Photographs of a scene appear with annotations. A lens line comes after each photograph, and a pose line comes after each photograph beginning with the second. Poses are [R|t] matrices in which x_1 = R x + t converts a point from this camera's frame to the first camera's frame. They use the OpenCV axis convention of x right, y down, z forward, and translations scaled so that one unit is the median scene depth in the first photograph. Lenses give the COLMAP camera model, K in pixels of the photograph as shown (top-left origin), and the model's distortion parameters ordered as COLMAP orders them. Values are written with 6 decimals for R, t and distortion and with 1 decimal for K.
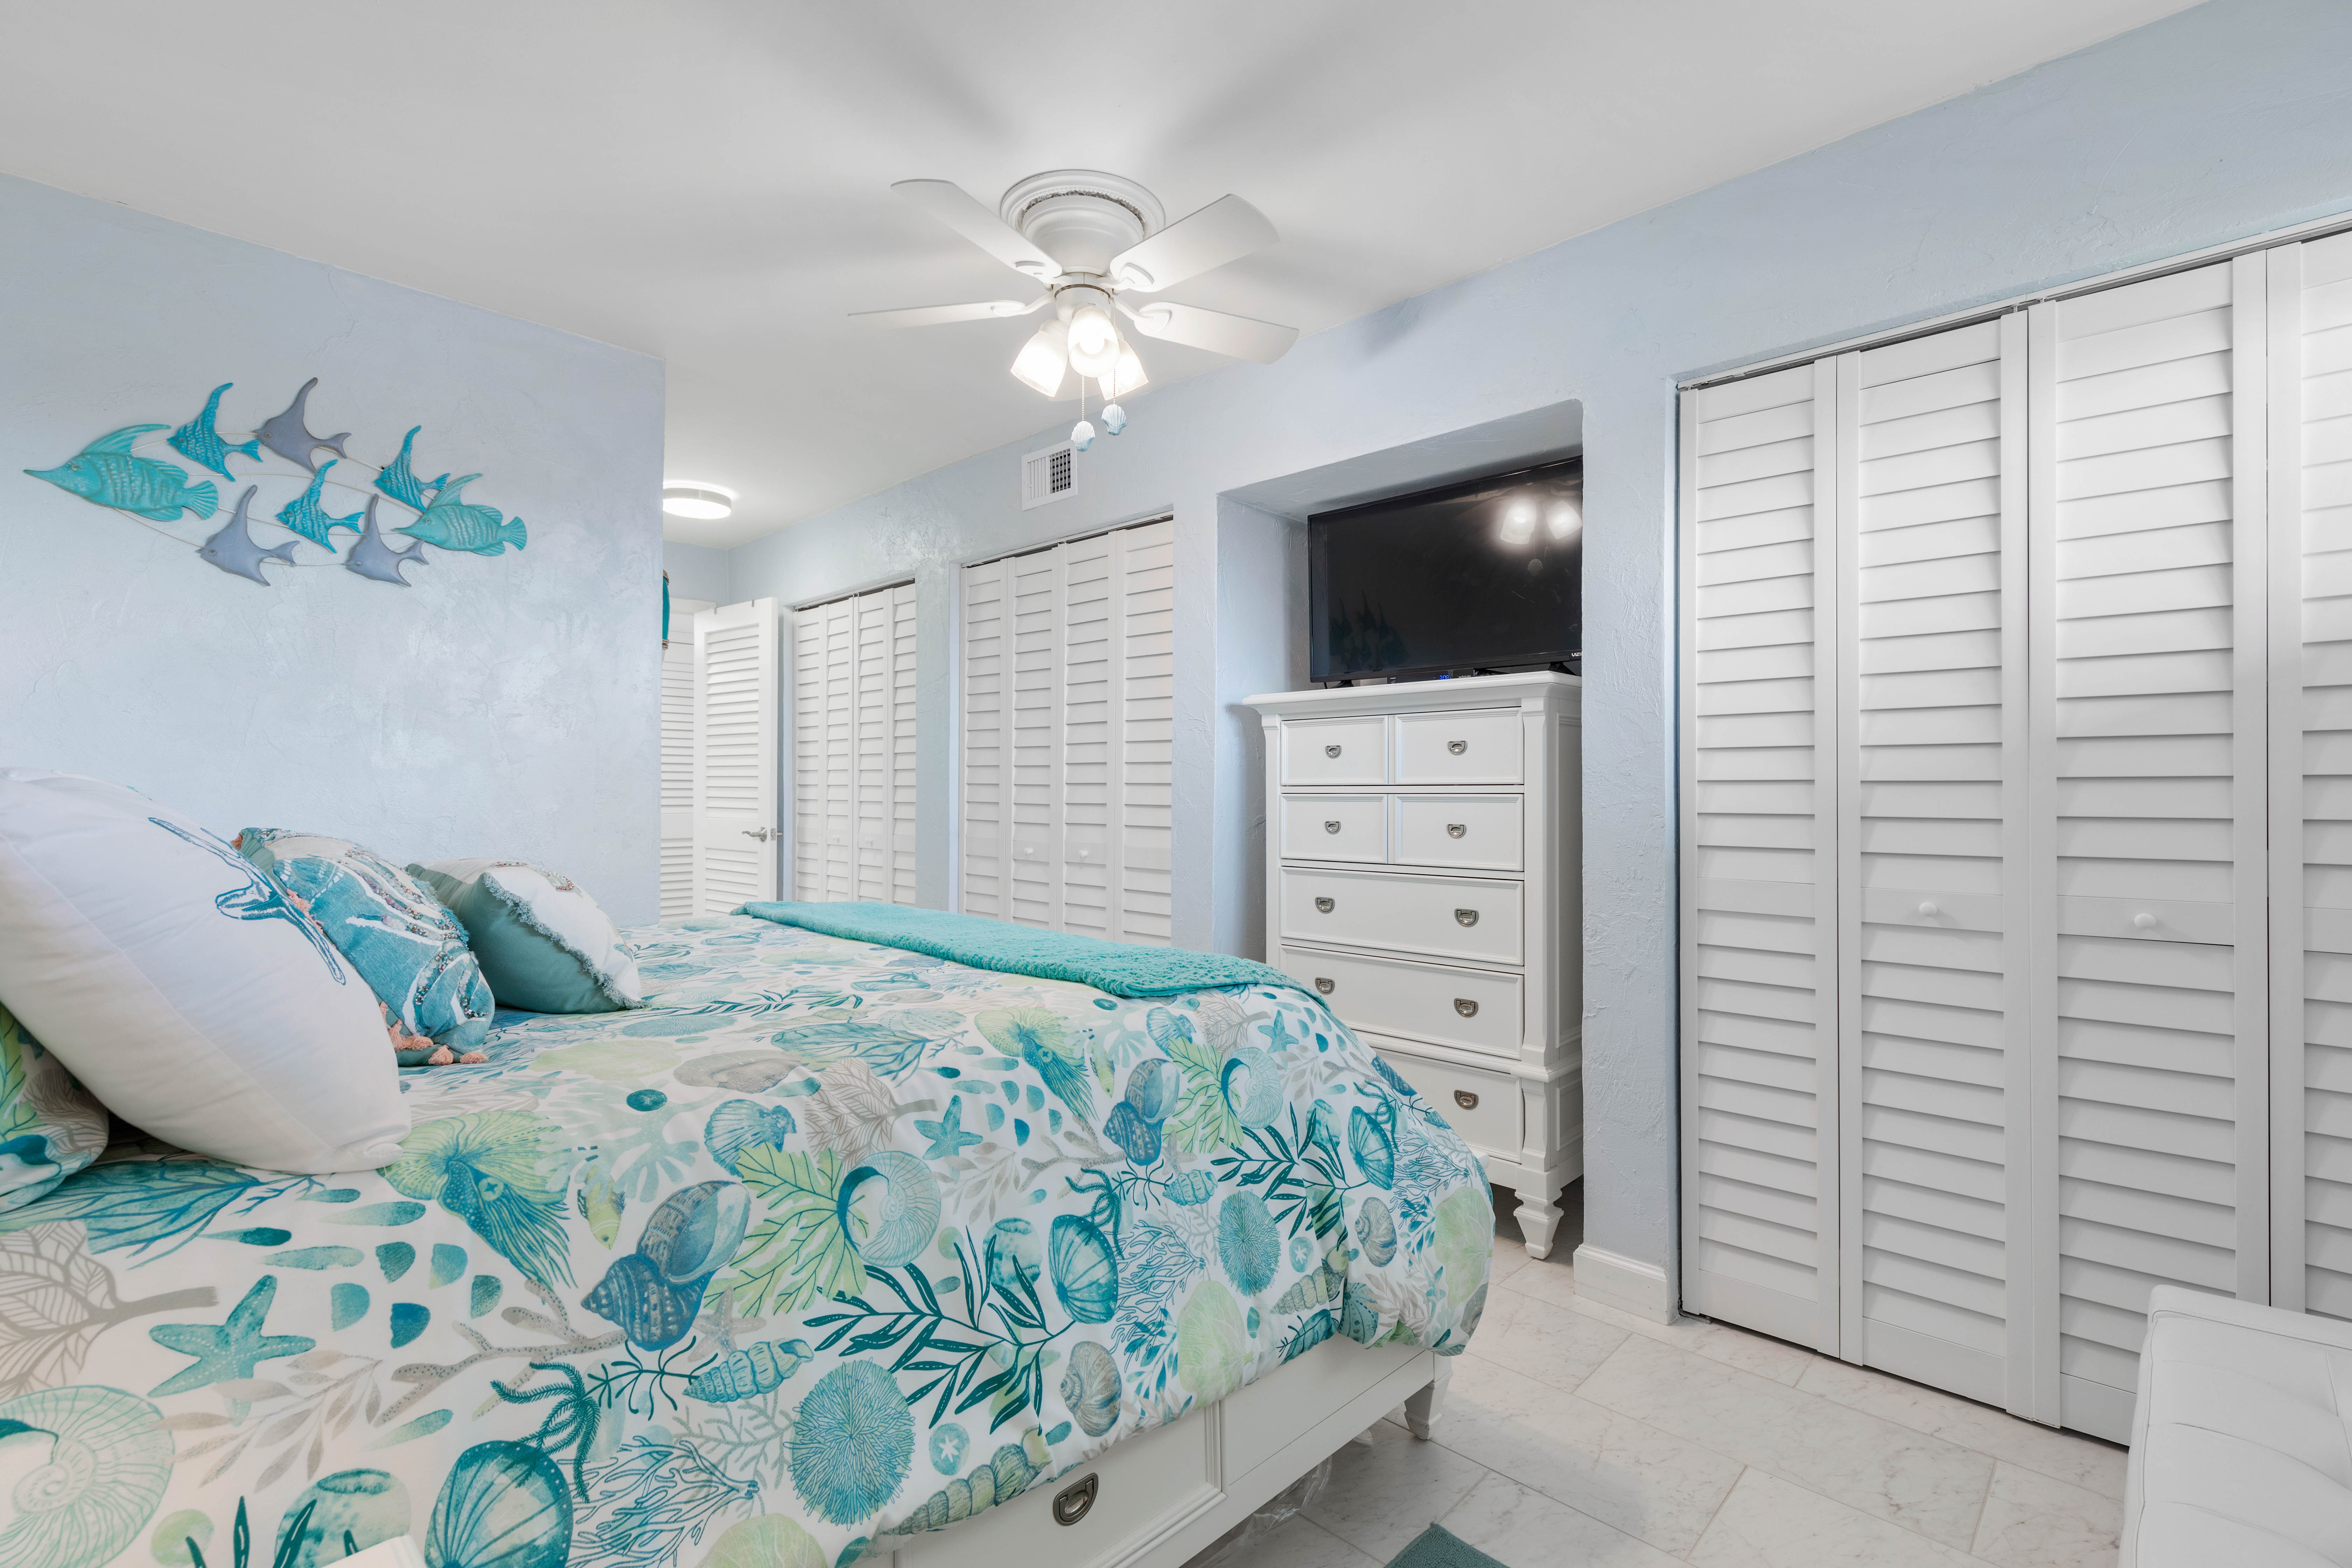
lens RADIAL K [[1043.1, 0, 1169.5], [0, 1043.1, 828.4], [0, 0, 1]] dist [0.003944, -0.000012]
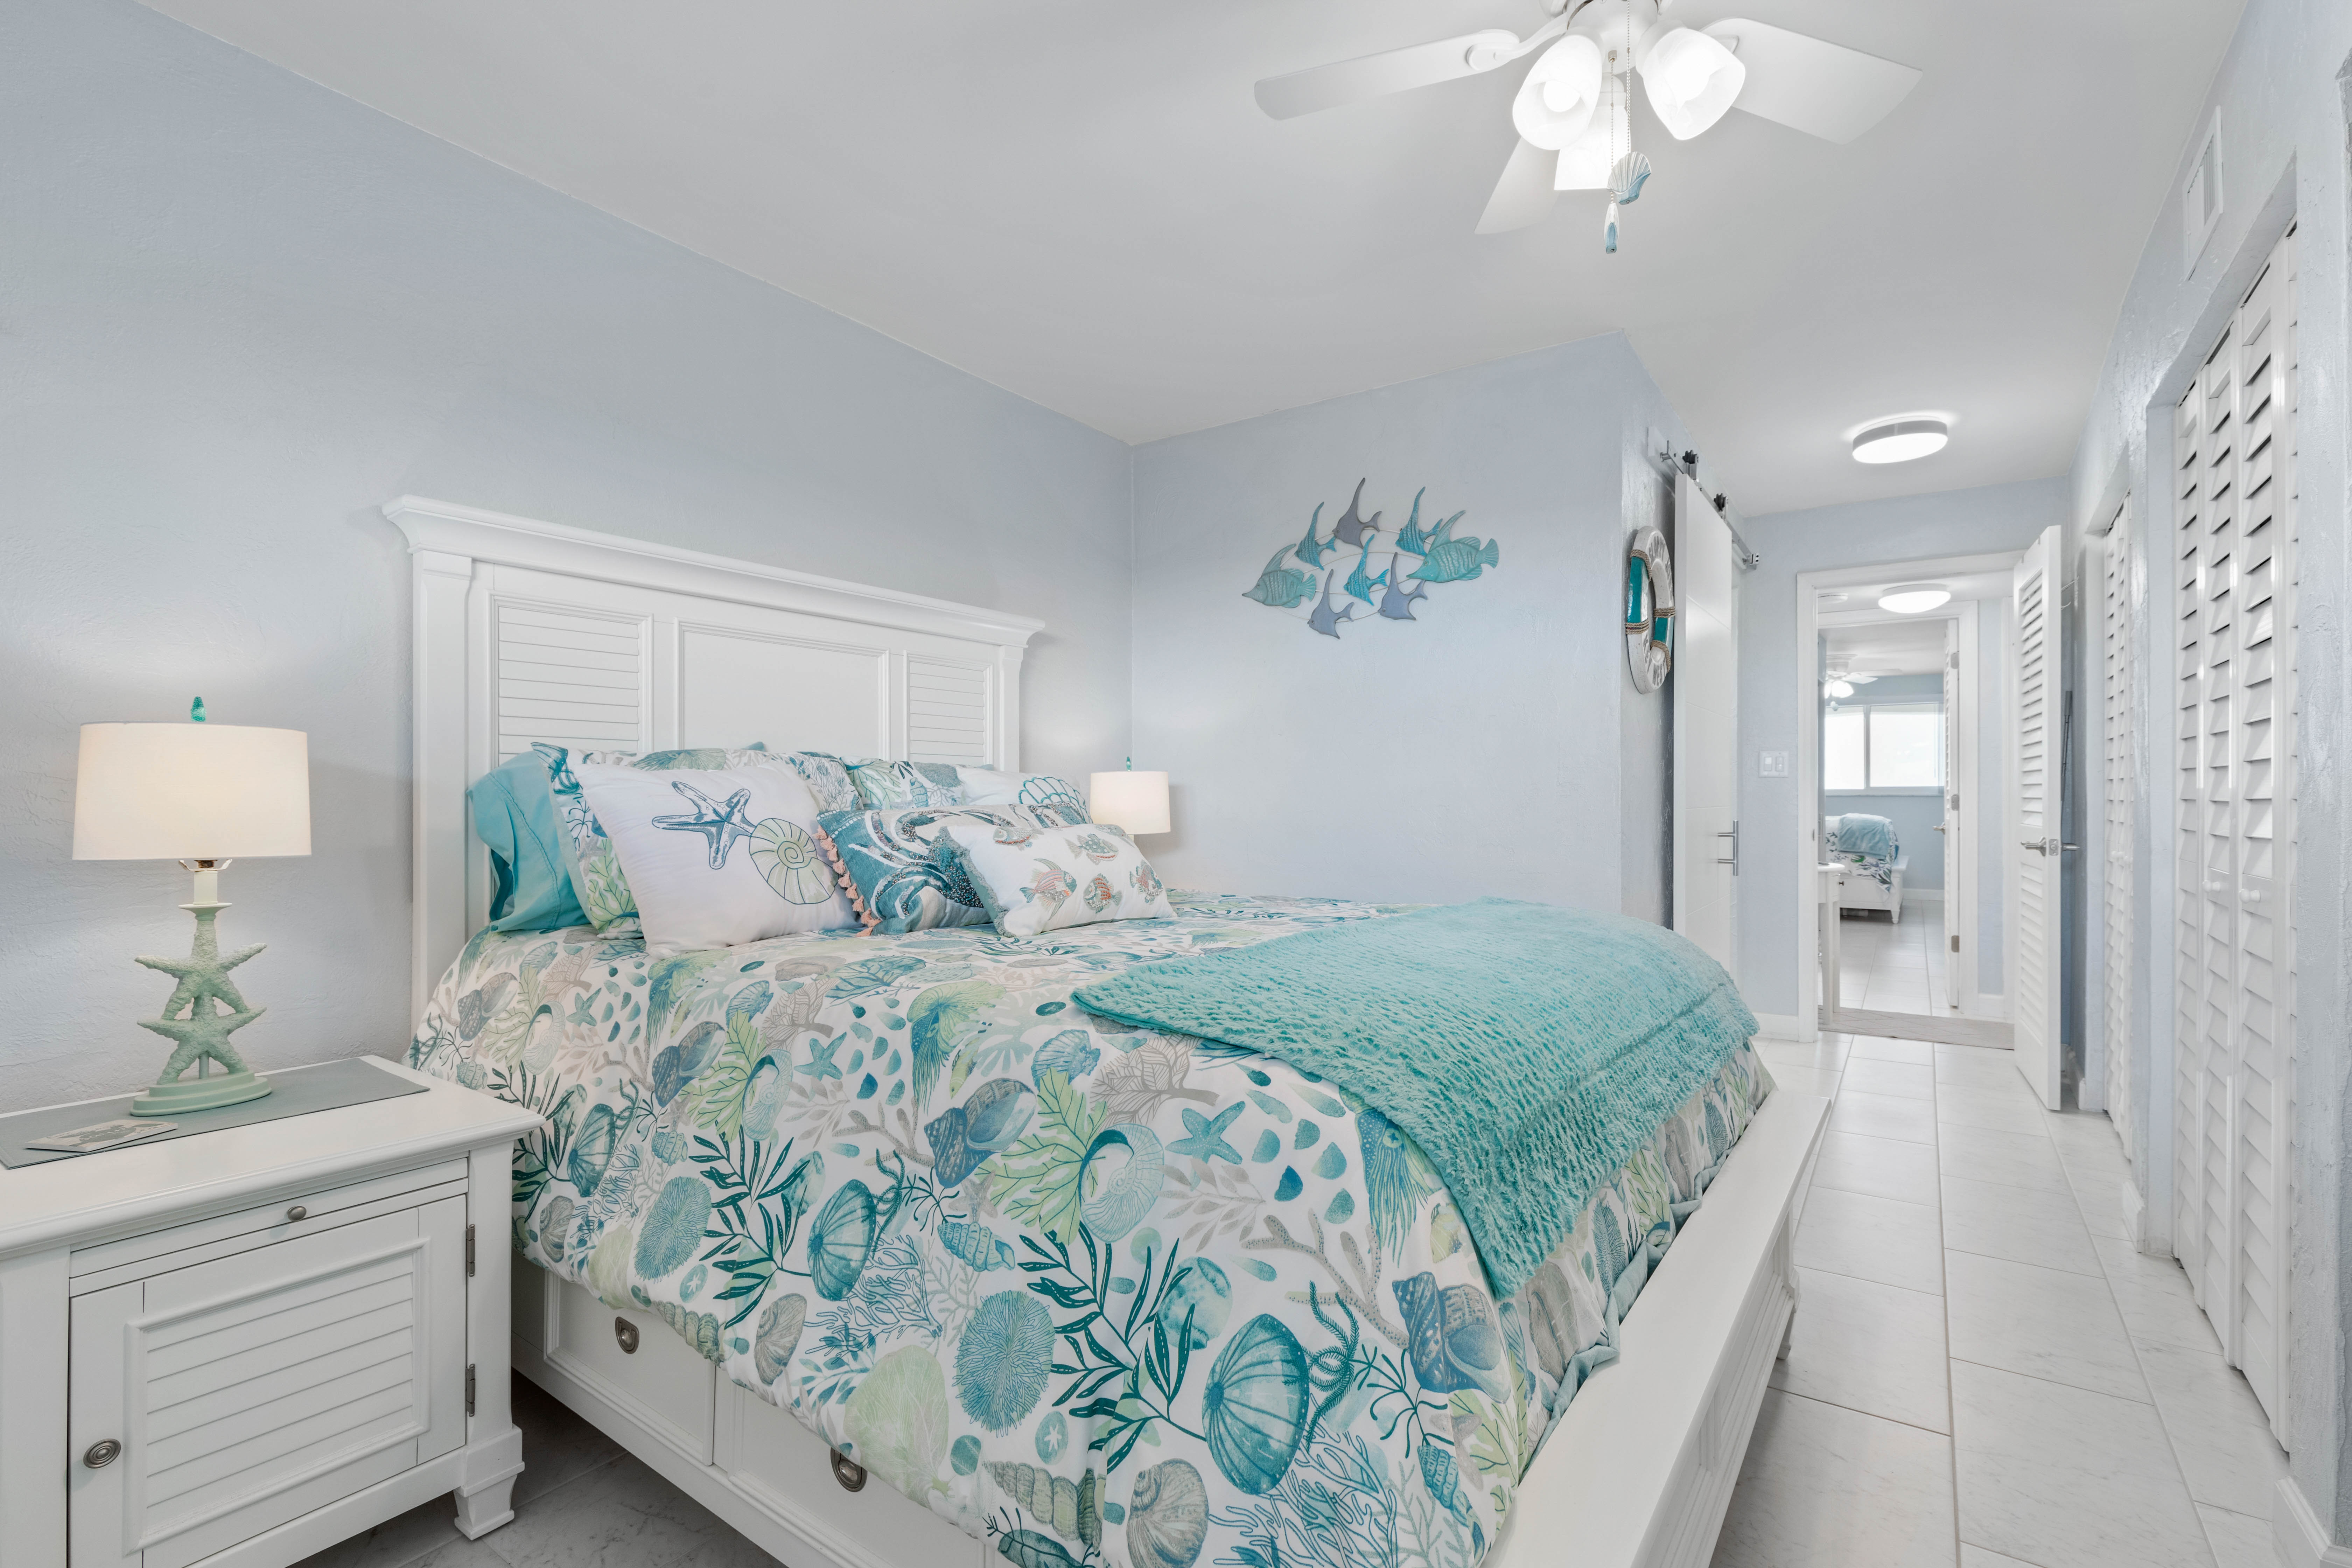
lens RADIAL K [[1073.2, 0, 1192.0], [0, 1073.2, 783.0], [0, 0, 1]] dist [0.000718, -0.000241]
pose [[0.165370, -0.014578, -0.986124, 0.818575], [-0.038516, 0.999032, -0.021228, -0.004527], [0.985479, 0.041492, 0.164649, 0.941082]]
